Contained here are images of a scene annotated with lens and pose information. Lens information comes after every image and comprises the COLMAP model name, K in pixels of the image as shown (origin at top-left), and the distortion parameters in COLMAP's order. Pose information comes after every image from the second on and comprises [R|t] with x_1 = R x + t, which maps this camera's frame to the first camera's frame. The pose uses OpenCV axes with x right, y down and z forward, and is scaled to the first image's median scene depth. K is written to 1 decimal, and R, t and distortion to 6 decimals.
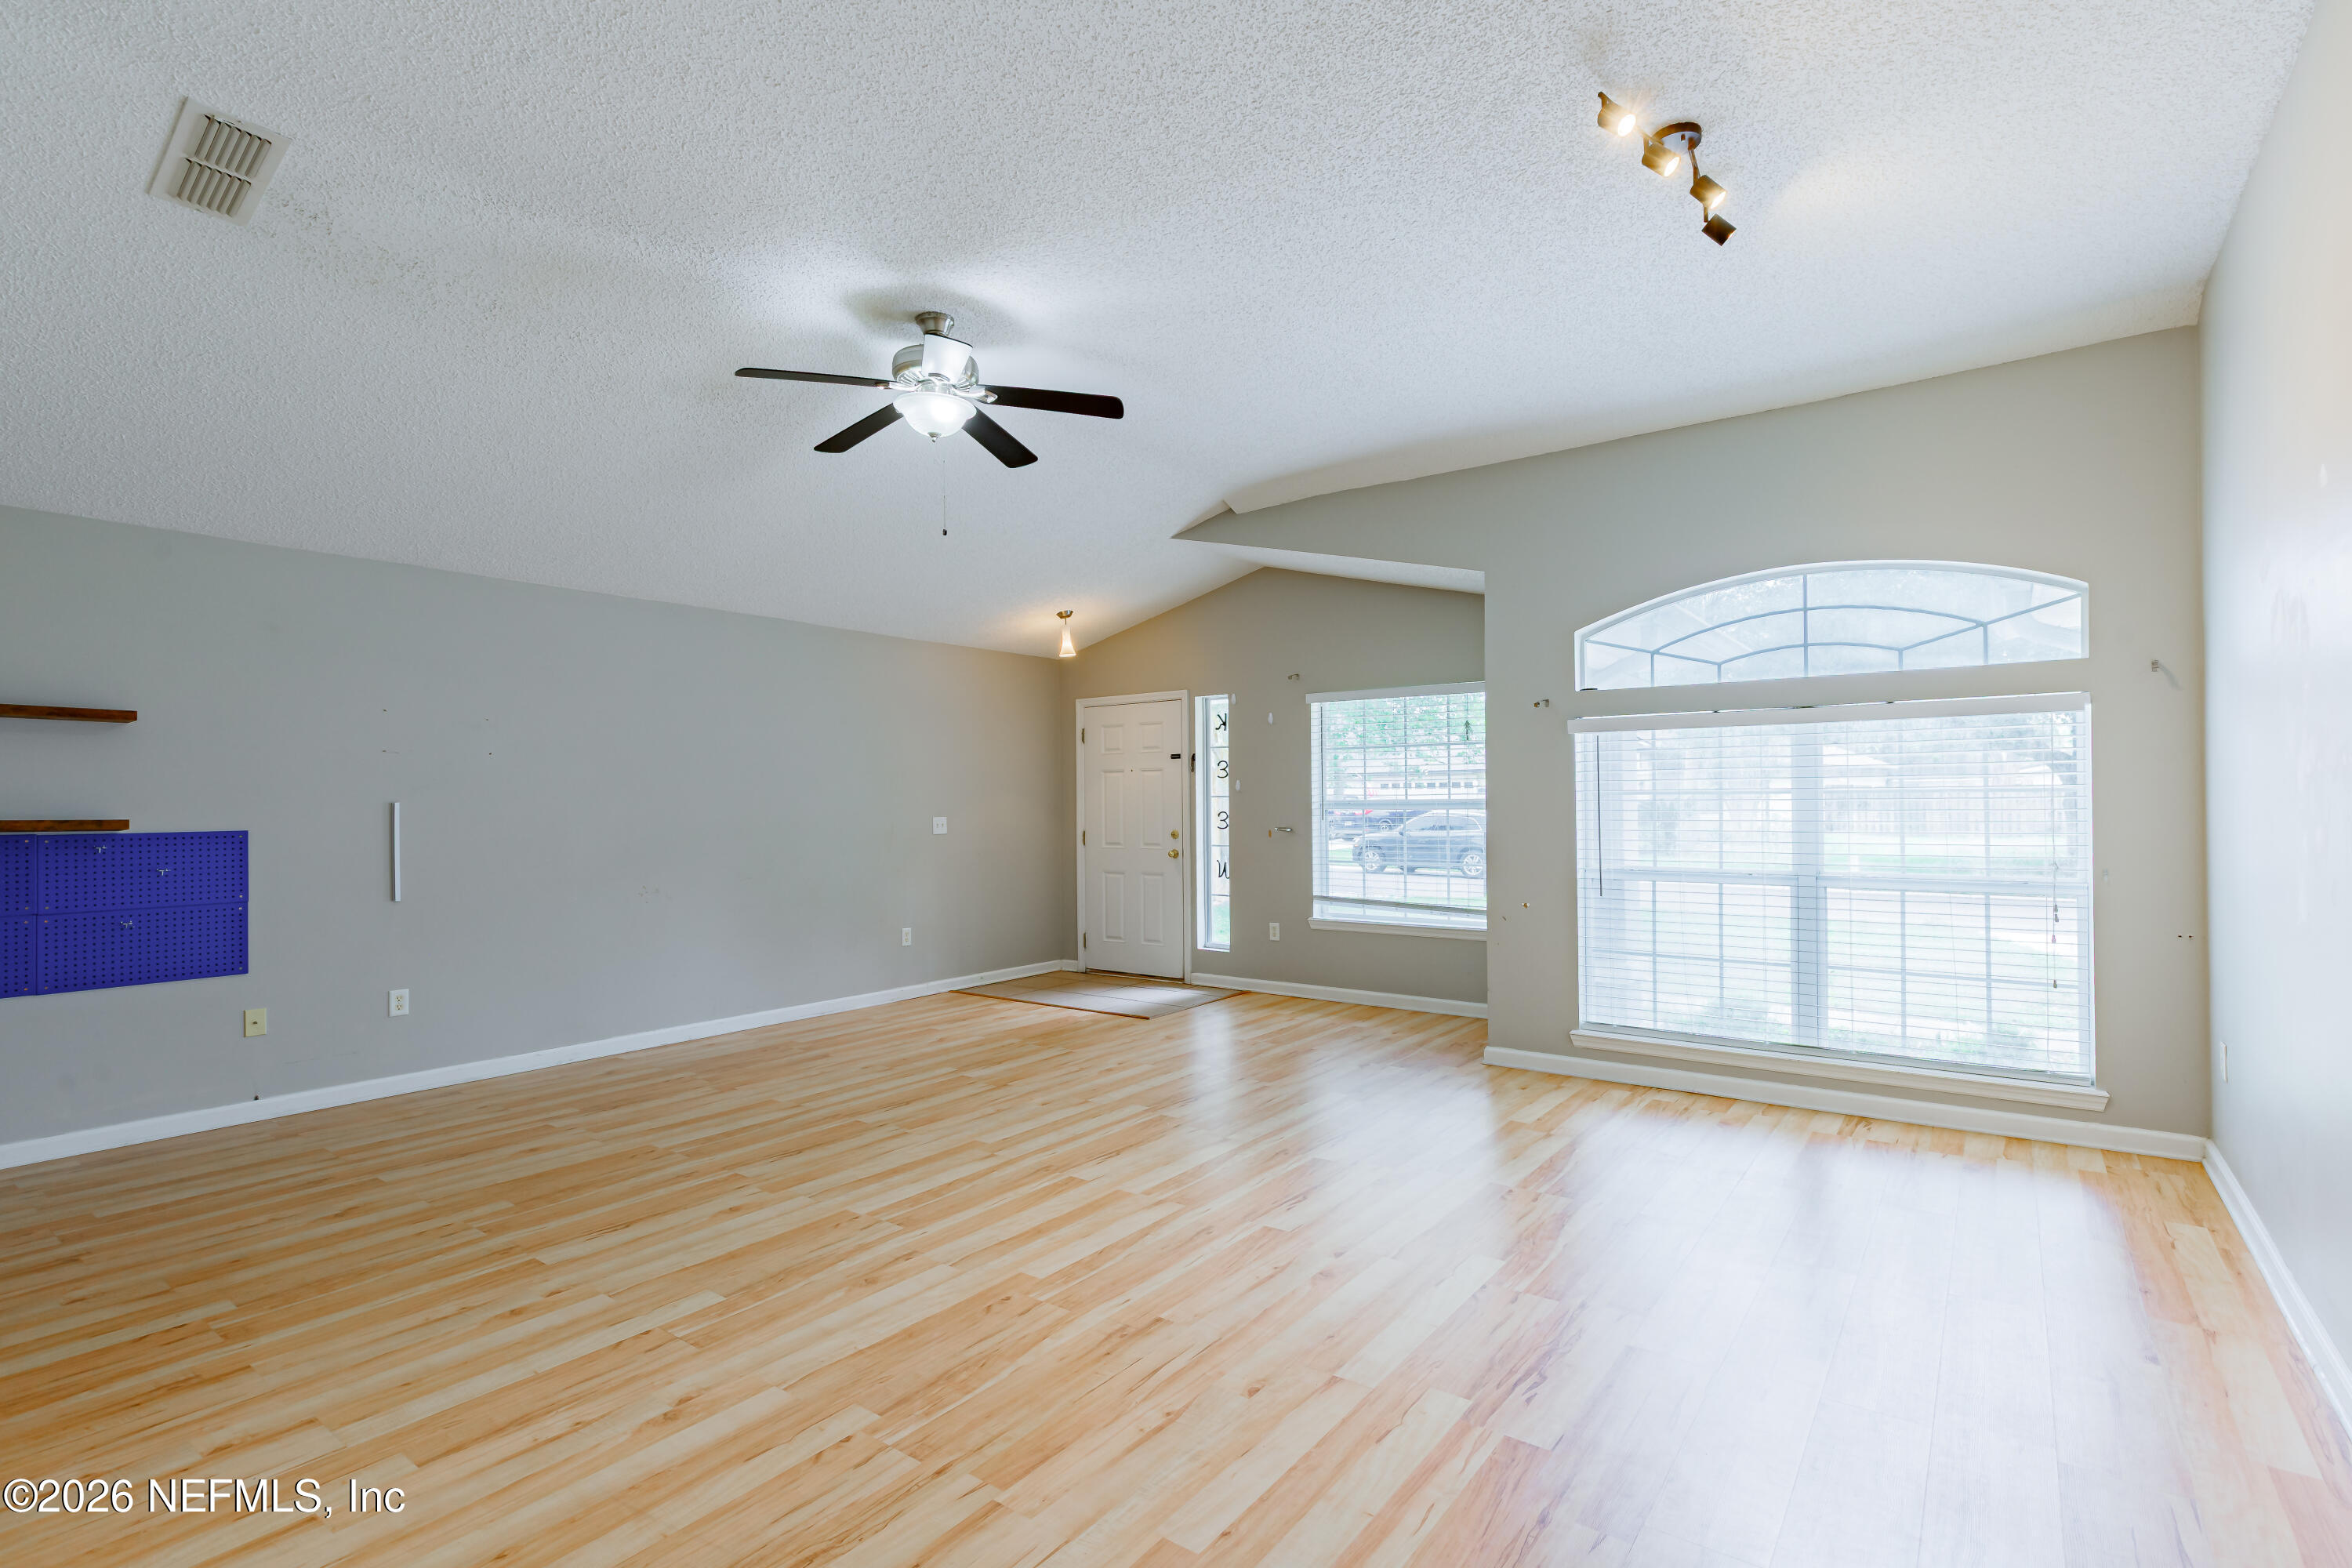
lens RADIAL K [[1109.4, 0, 1151.6], [0, 1109.4, 794.2], [0, 0, 1]] dist [0.001911, 0.000280]
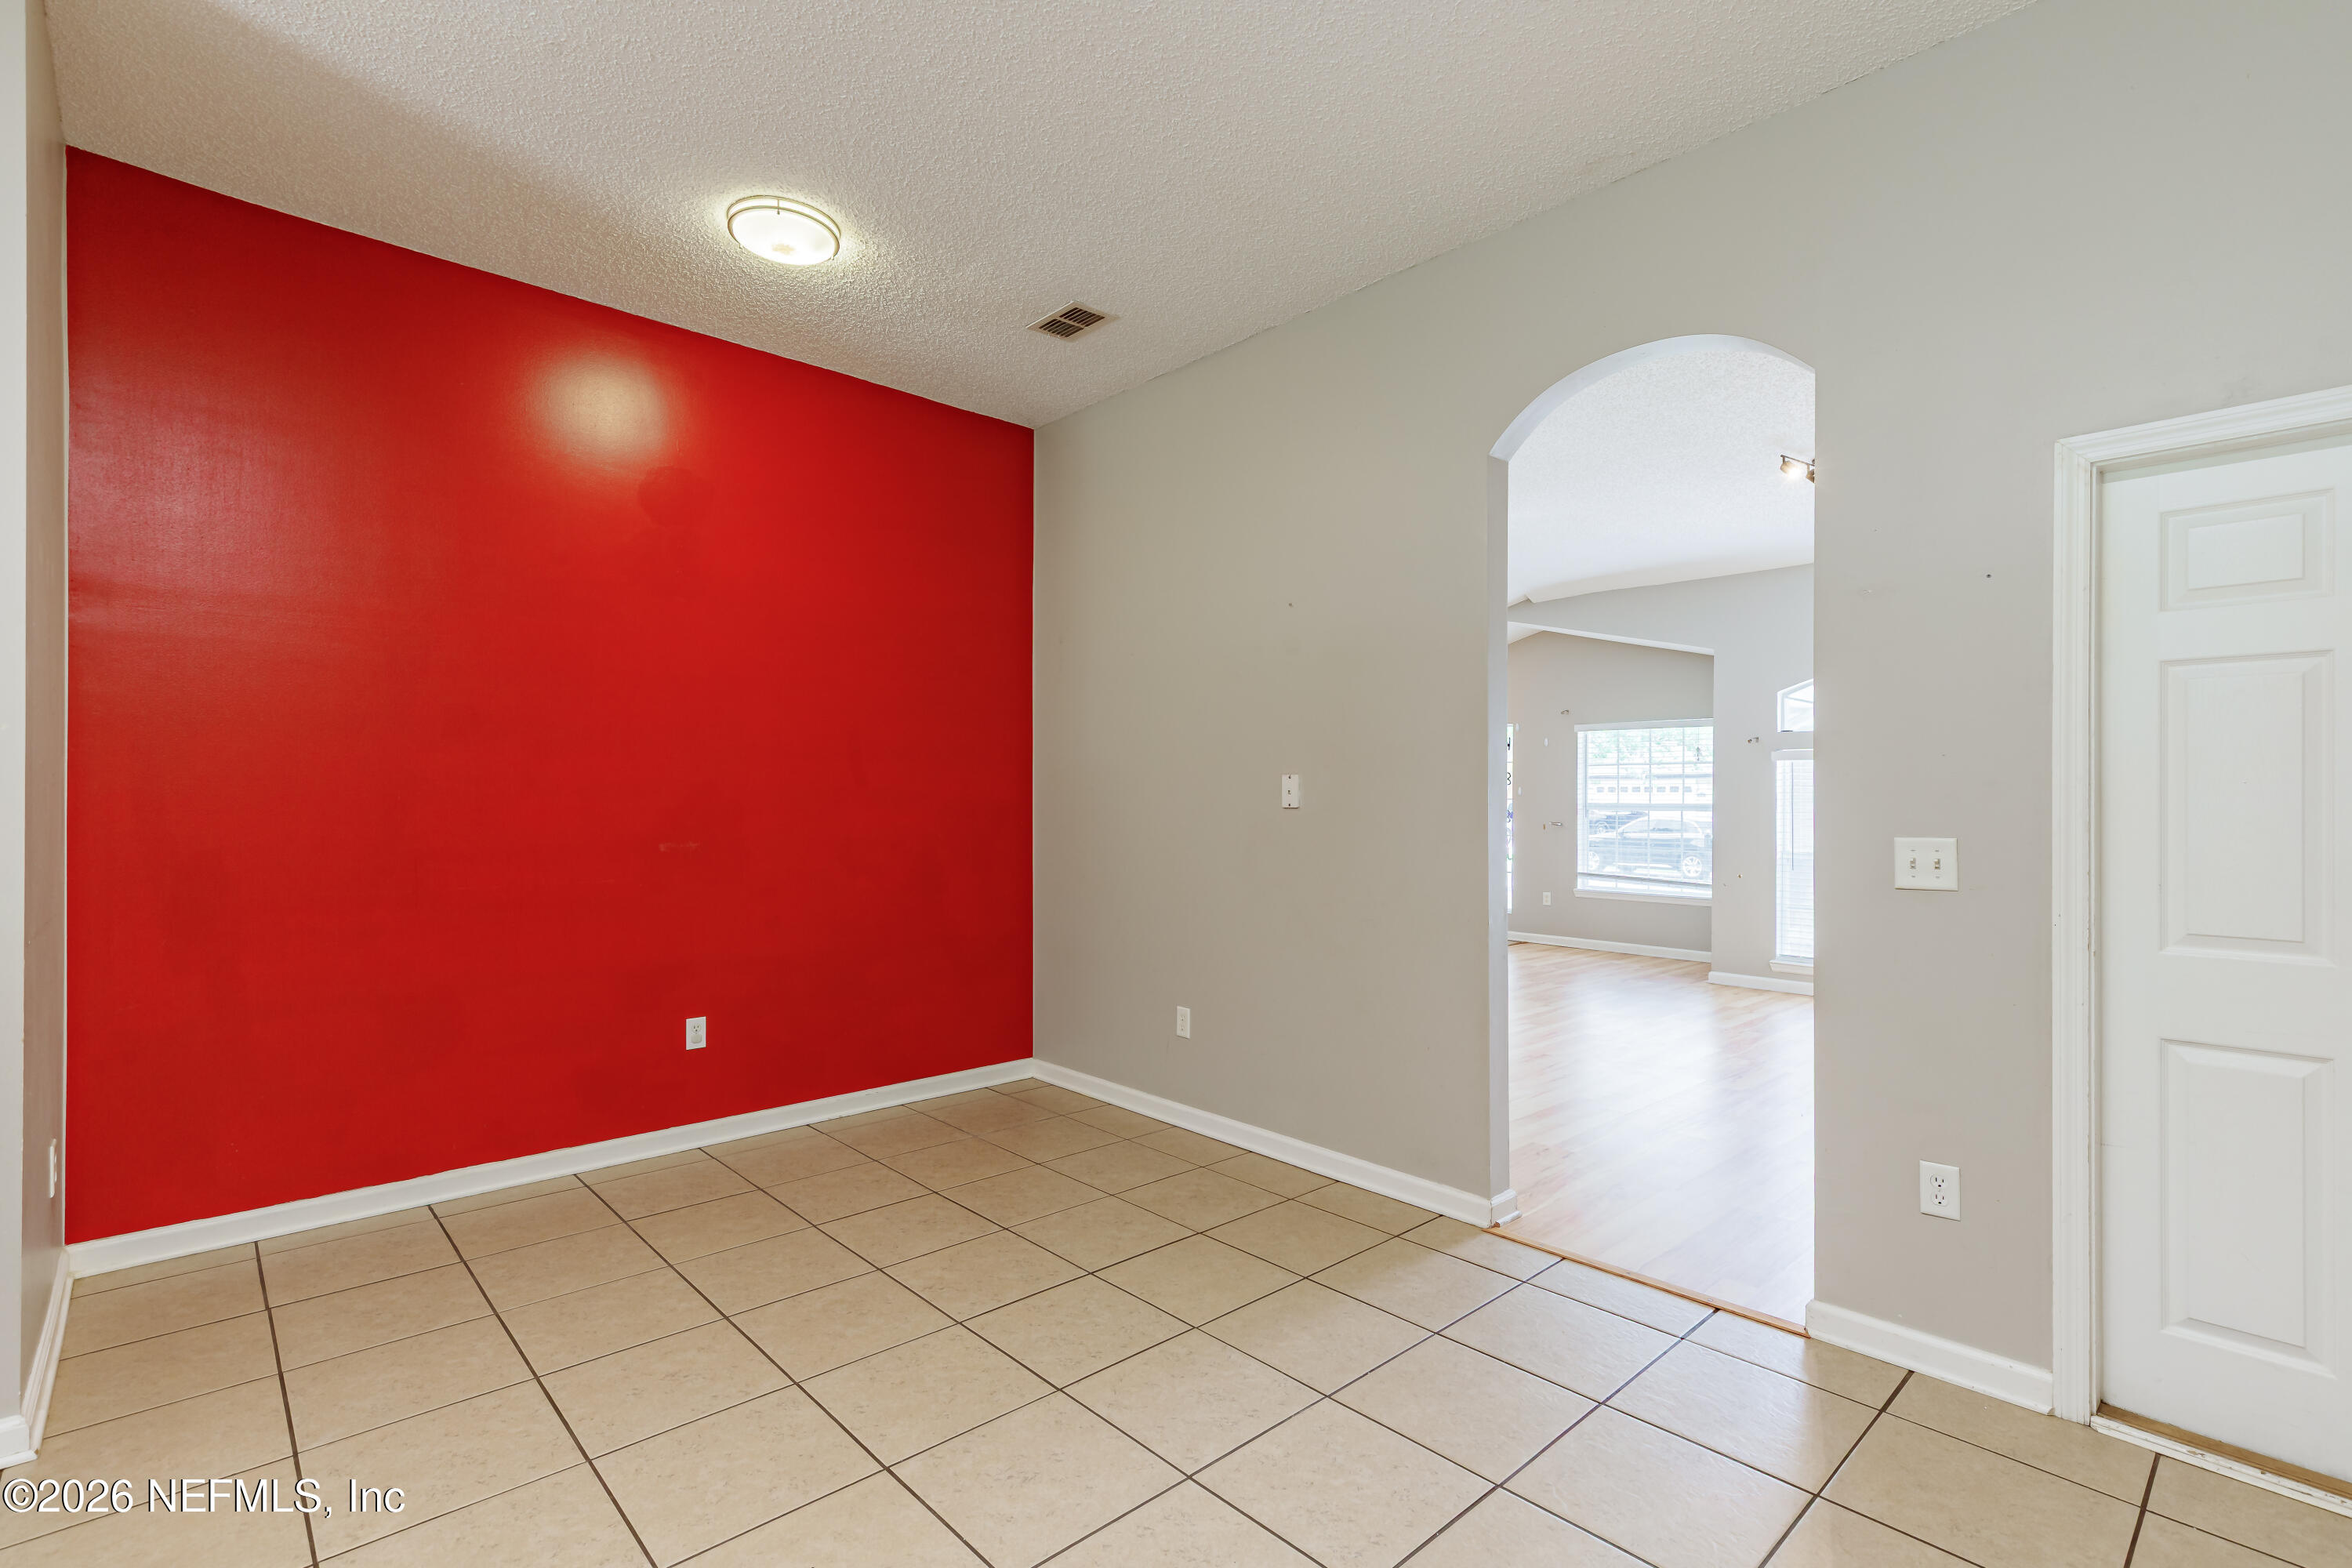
lens RADIAL K [[1082.1, 0, 1222.8], [0, 1082.1, 801.1], [0, 0, 1]] dist [0.009807, 0.000081]
pose [[0.991827, 0.013734, -0.126851, -0.169294], [-0.012757, 0.999882, 0.008512, -0.003500], [0.126953, -0.006824, 0.991885, -0.536247]]
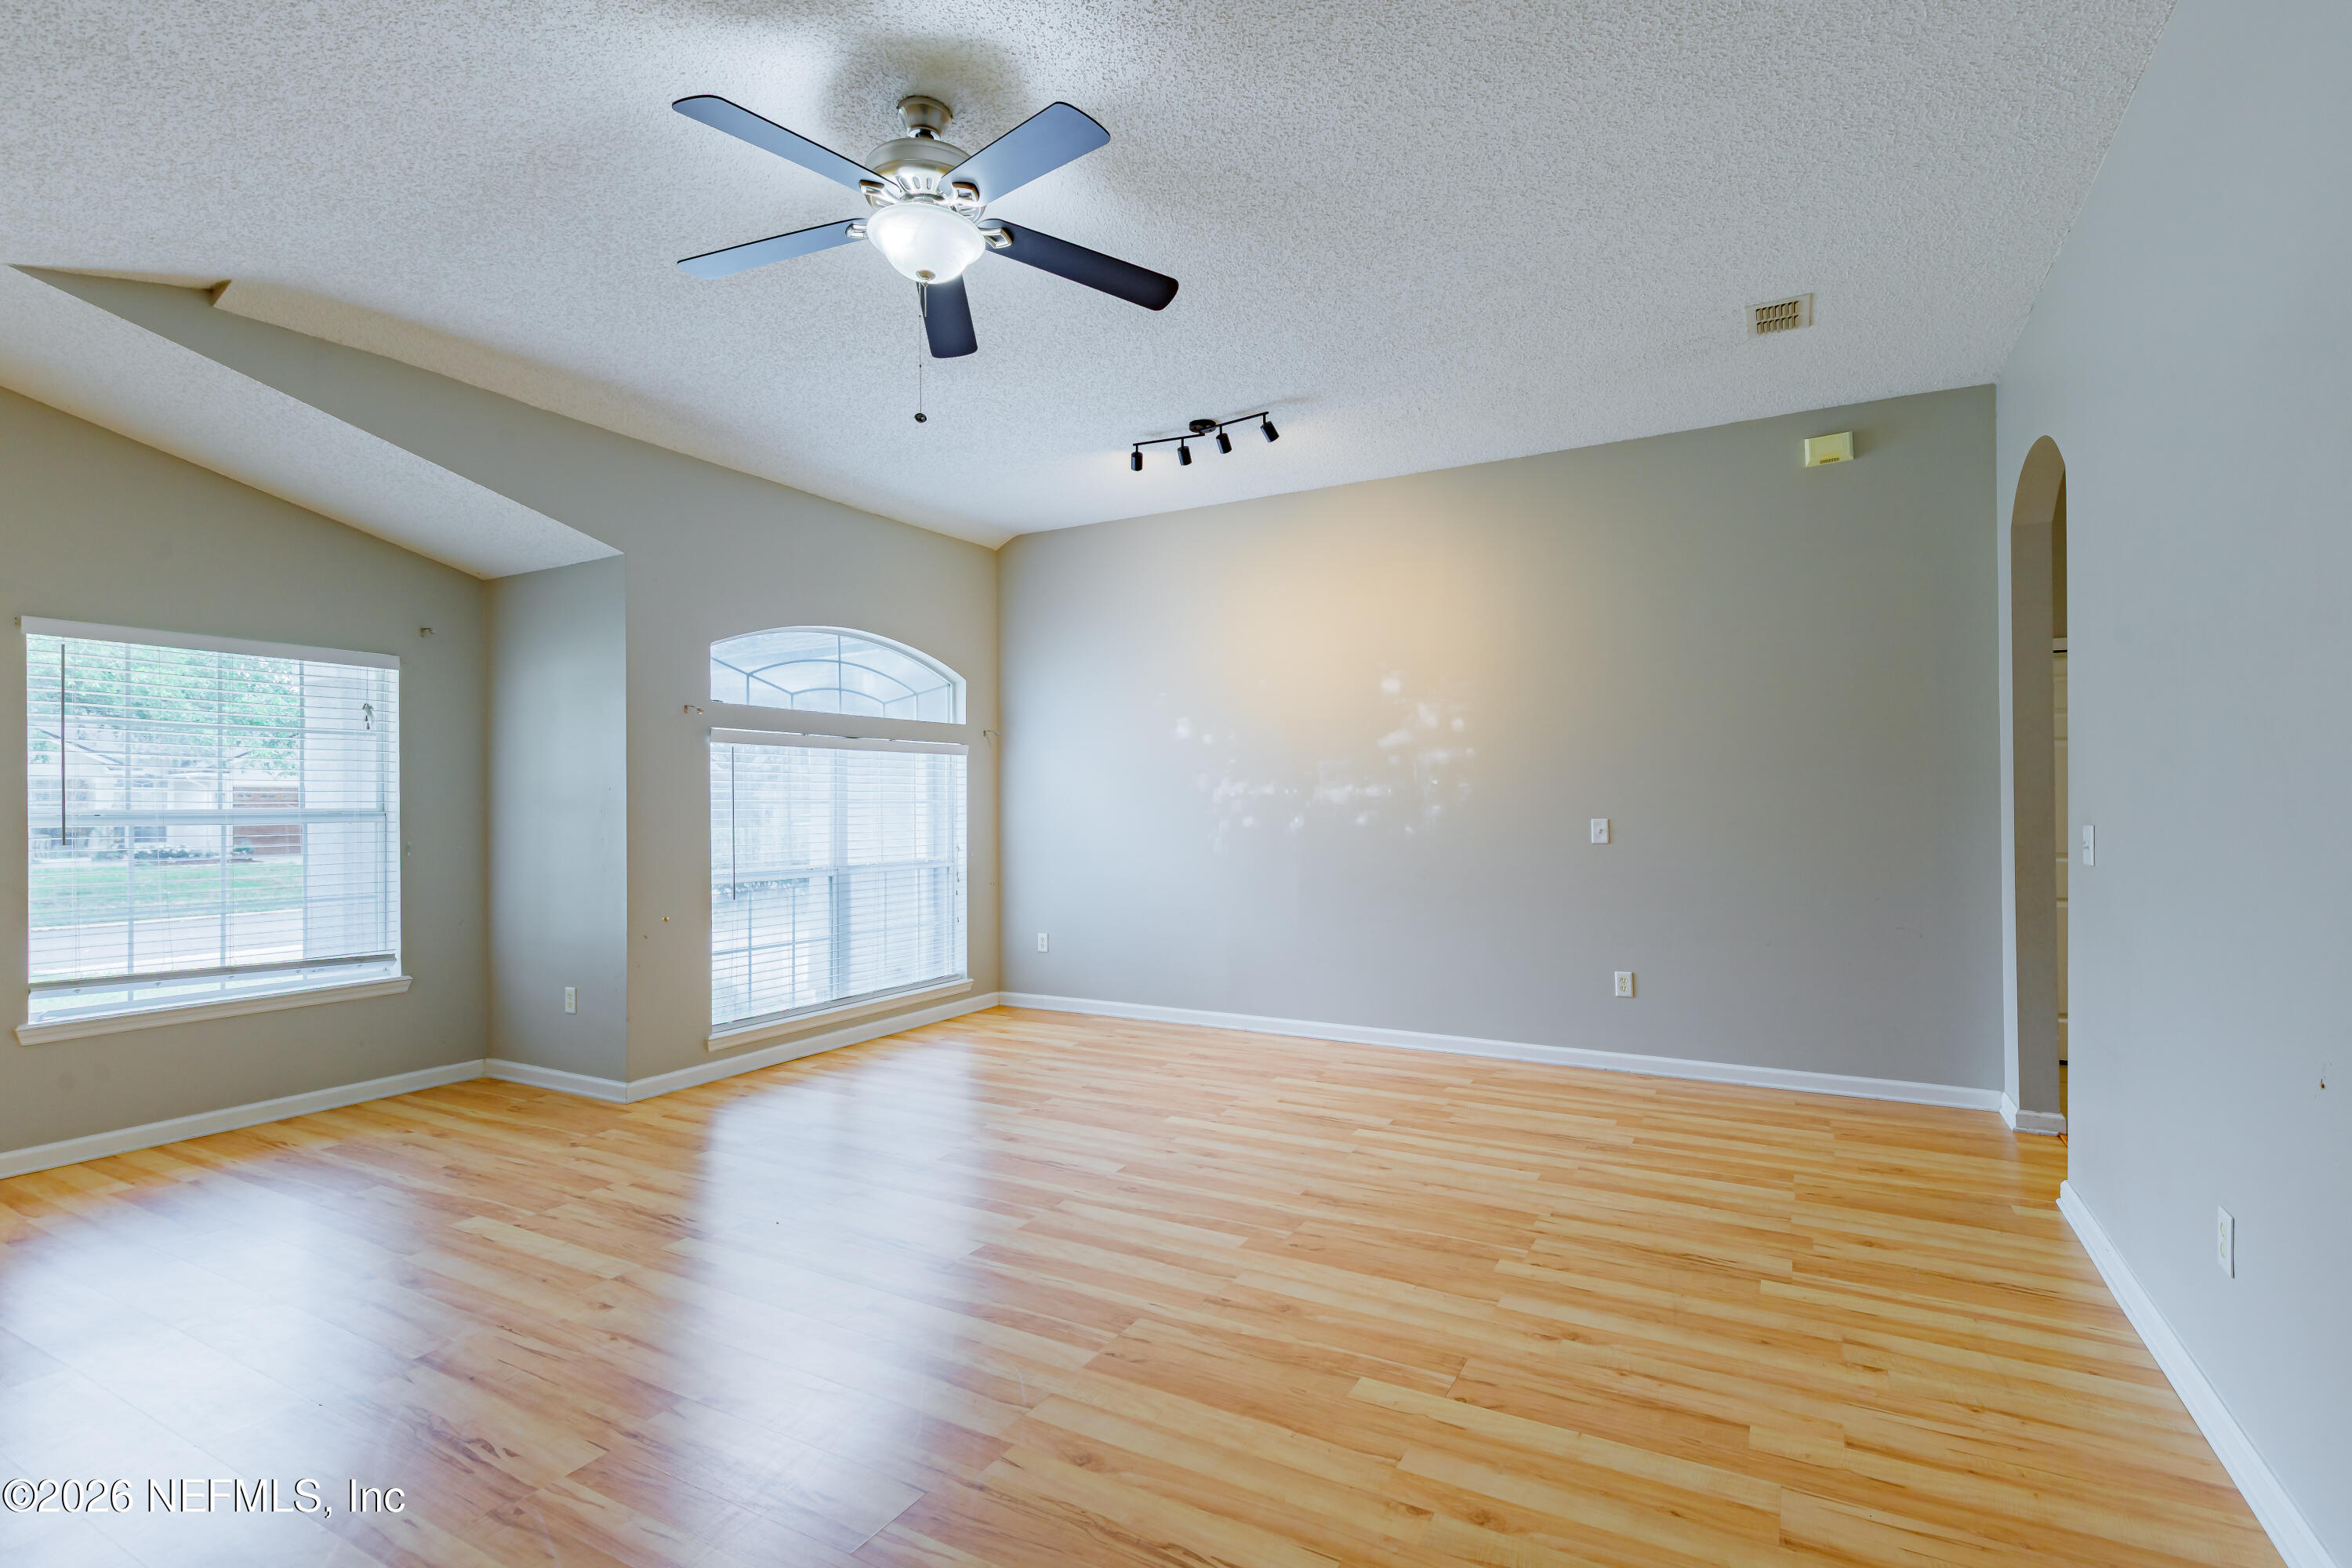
lens RADIAL K [[1082.1, 0, 1222.8], [0, 1082.1, 801.1], [0, 0, 1]] dist [0.009807, 0.000081]
pose [[-0.157026, 0.010270, 0.987541, -0.685249], [0.000285, 0.999946, -0.010354, 0.009075], [-0.987594, -0.001344, -0.157020, 0.706057]]
